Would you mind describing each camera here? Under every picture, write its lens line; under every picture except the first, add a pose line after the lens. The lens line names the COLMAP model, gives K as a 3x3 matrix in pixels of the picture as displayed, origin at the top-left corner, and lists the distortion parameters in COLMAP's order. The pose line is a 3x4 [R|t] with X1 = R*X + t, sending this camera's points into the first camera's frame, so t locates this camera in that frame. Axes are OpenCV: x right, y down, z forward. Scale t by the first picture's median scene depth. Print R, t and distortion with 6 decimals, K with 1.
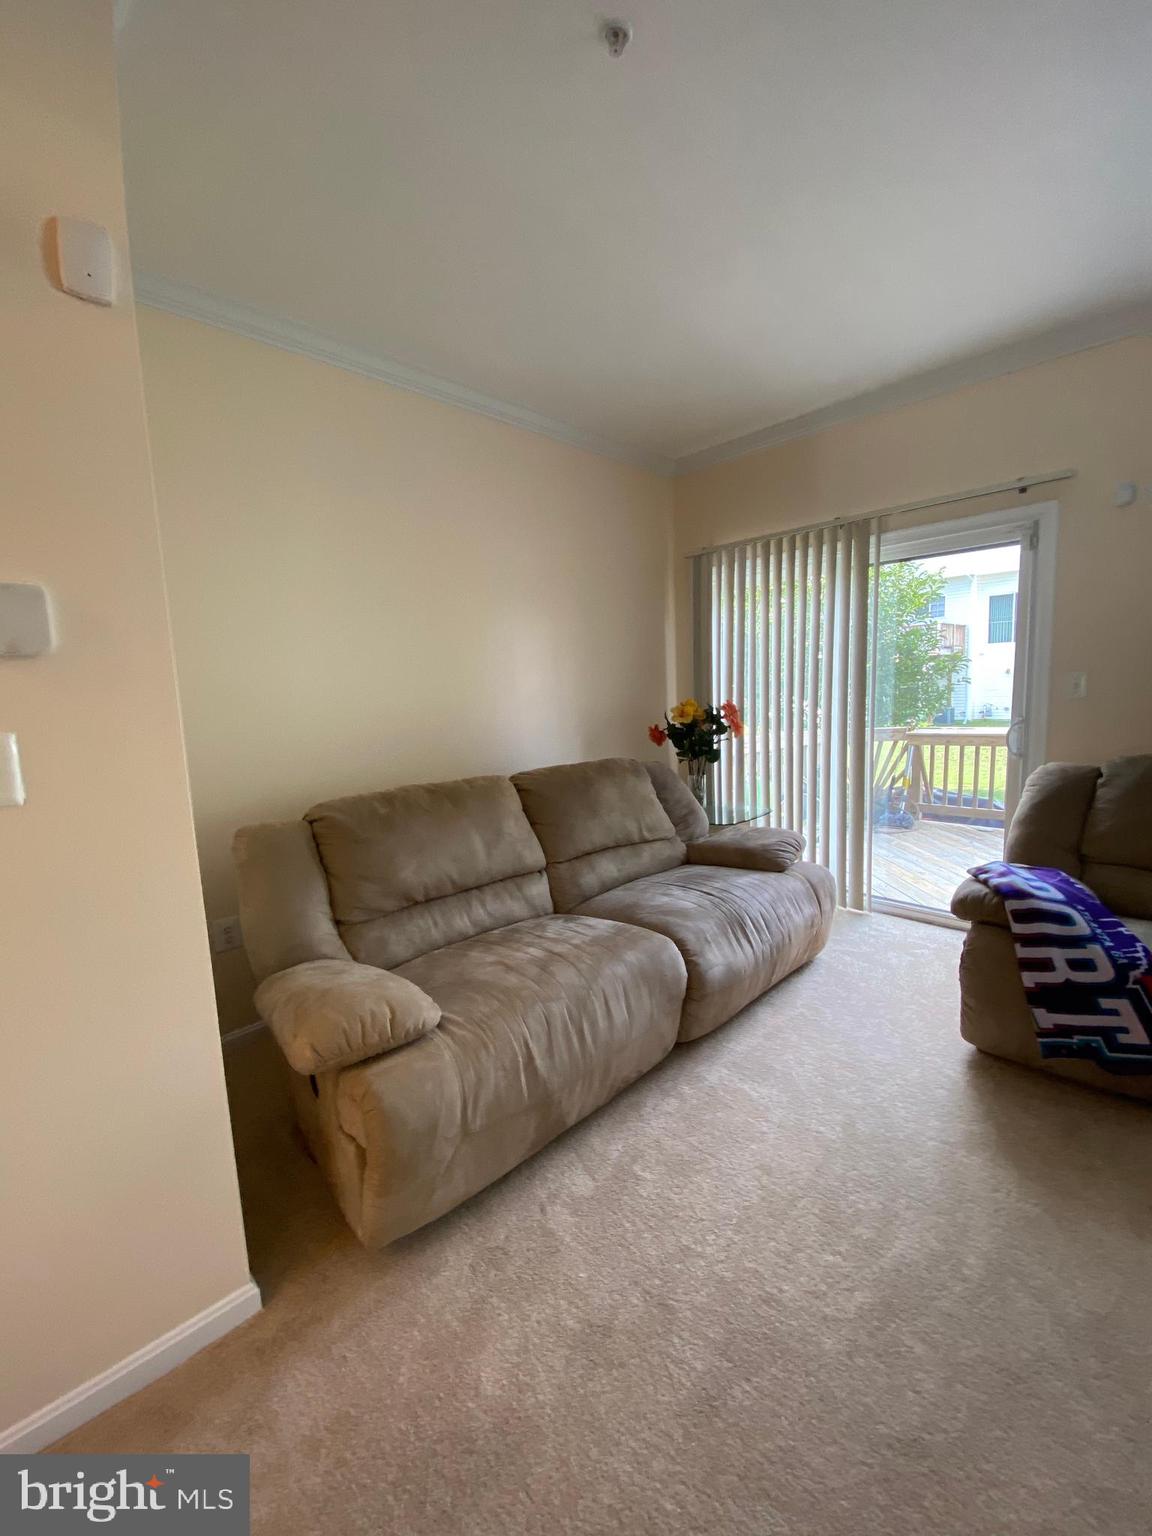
lens RADIAL K [[615.9, 0, 580.5], [0, 615.9, 774.8], [0, 0, 1]] dist [0.039733, -0.030129]
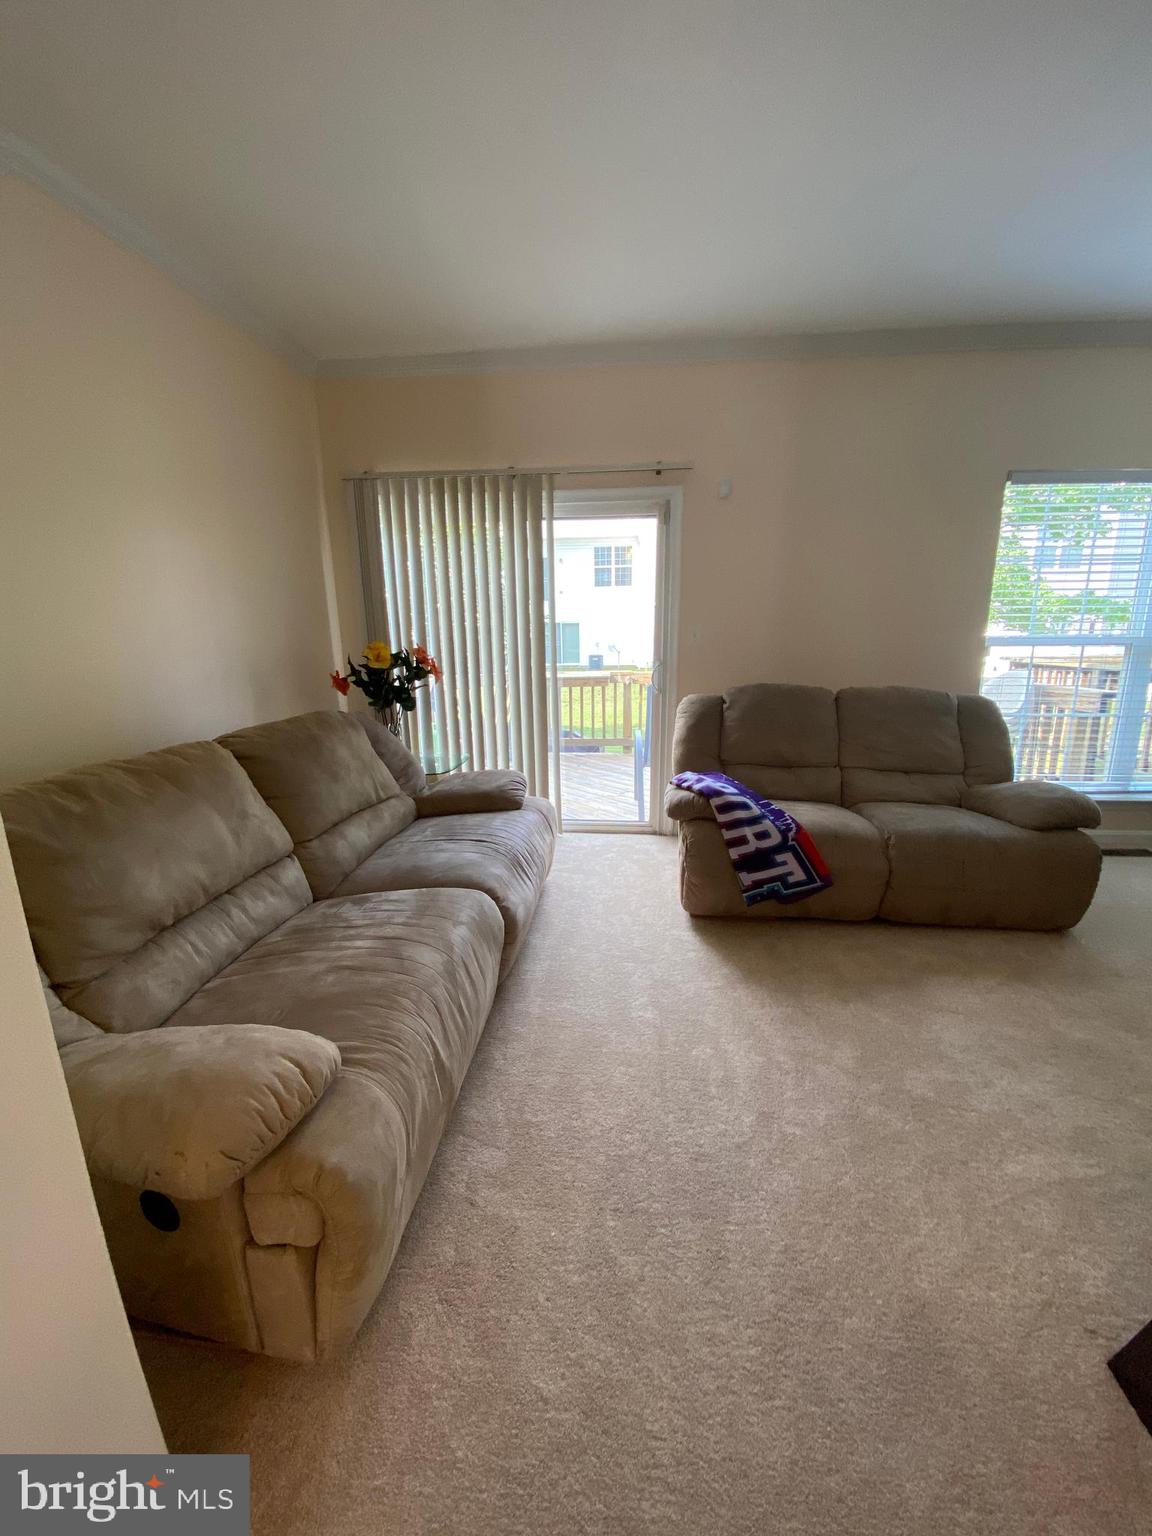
lens RADIAL K [[615.9, 0, 580.5], [0, 615.9, 774.8], [0, 0, 1]] dist [0.039733, -0.030129]
pose [[0.773814, -0.123700, 0.621217, -0.305505], [0.072404, 0.991591, 0.107261, -0.008827], [-0.629262, -0.038022, 0.776263, 0.151980]]
